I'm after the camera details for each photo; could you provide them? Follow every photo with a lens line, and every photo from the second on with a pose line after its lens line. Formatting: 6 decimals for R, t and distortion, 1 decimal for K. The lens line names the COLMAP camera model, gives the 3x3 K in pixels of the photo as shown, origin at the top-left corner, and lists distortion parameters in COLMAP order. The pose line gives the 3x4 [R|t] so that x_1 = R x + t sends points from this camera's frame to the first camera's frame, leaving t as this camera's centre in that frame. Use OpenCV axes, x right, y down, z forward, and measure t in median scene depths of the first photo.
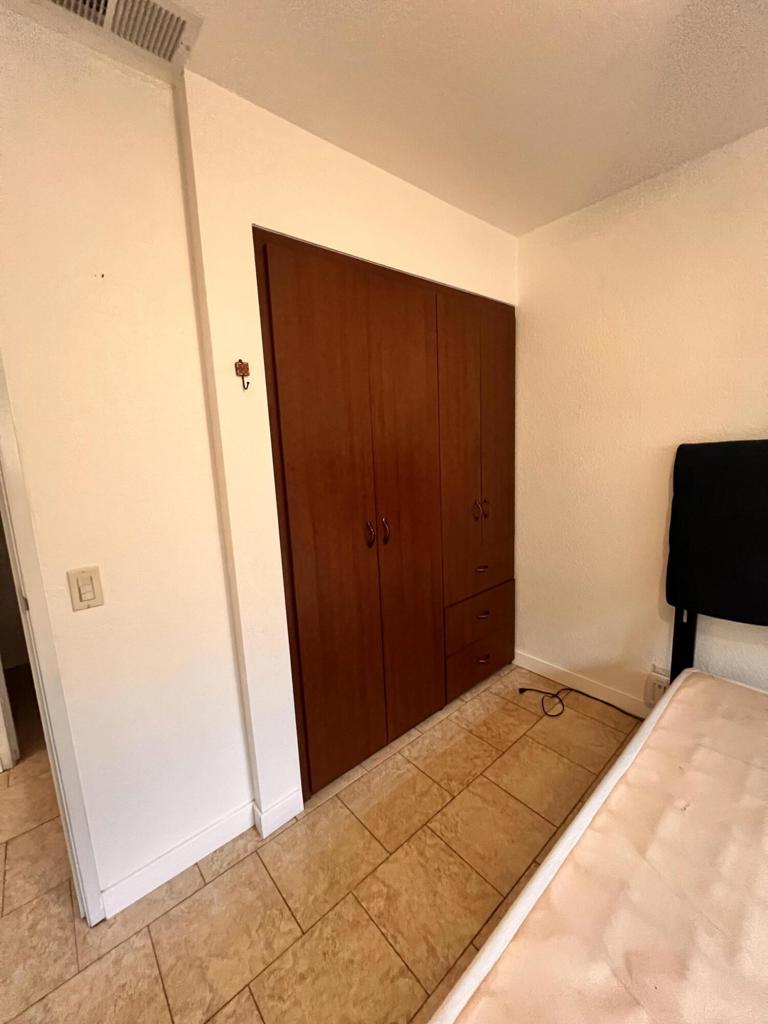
lens RADIAL K [[410.0, 0, 377.3], [0, 410.0, 517.1], [0, 0, 1]] dist [-0.002811, 0.000182]
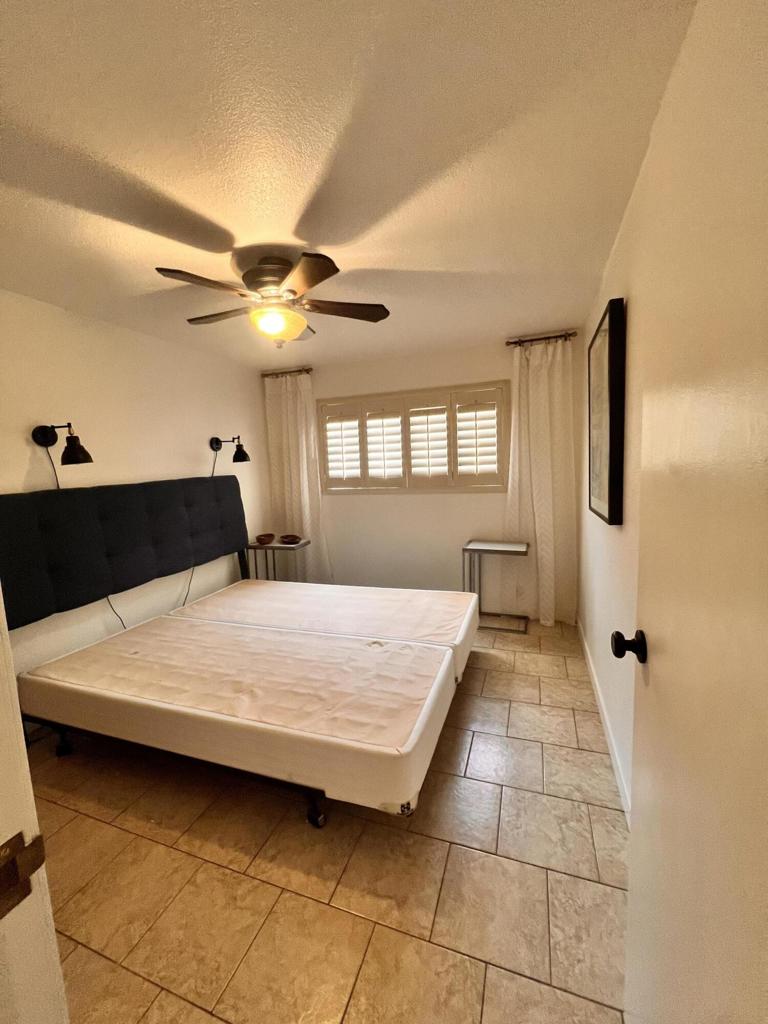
lens RADIAL K [[410.0, 0, 384.2], [0, 410.0, 507.7], [0, 0, 1]] dist [-0.002811, 0.000182]
pose [[-0.466906, -0.052634, 0.882739, -1.629358], [0.222437, 0.959141, 0.174843, -0.180419], [-0.855874, 0.277989, -0.436121, 0.864089]]
